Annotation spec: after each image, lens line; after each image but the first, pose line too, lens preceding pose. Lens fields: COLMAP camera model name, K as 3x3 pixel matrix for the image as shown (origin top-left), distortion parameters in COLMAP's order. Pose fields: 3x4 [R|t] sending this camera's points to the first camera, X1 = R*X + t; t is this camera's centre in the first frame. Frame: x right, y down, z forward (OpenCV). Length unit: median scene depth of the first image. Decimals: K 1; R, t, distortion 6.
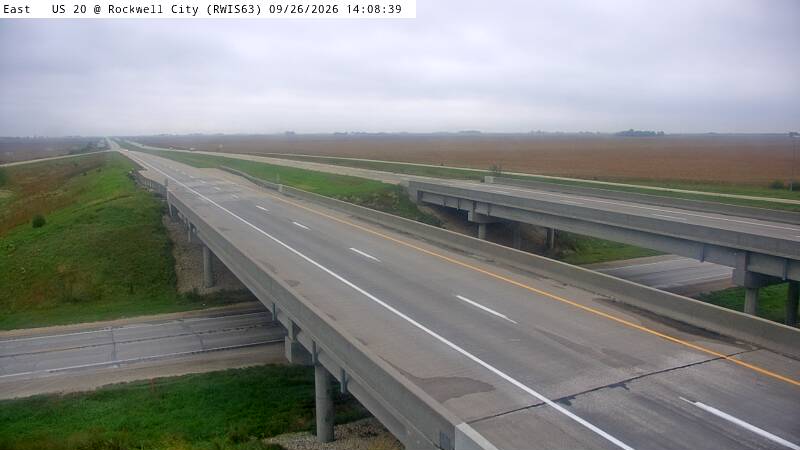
lens RADIAL K [[639.3, 0, 402.1], [0, 639.3, 225.5], [0, 0, 1]] dist [-0.123899, 0.073303]
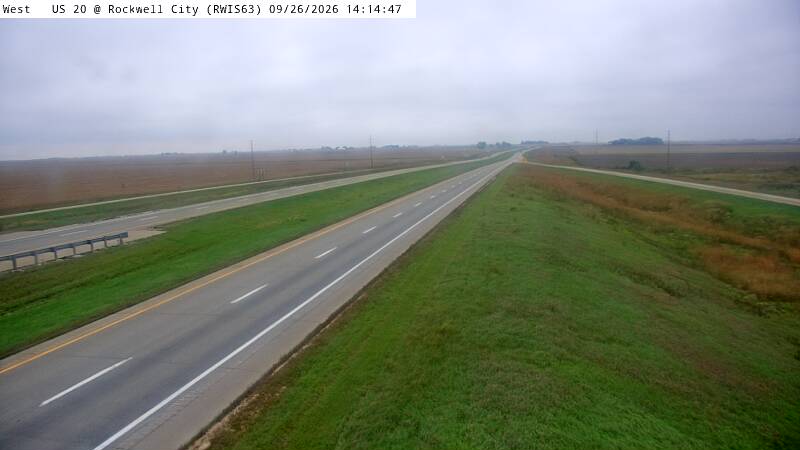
lens RADIAL K [[639.3, 0, 402.8], [0, 639.3, 224.8], [0, 0, 1]] dist [-0.123899, 0.073303]
pose [[-0.805263, -0.046571, 0.591086, -0.831122], [0.113416, 0.966403, 0.230654, -0.249218], [-0.581969, 0.252776, -0.772927, 1.753549]]
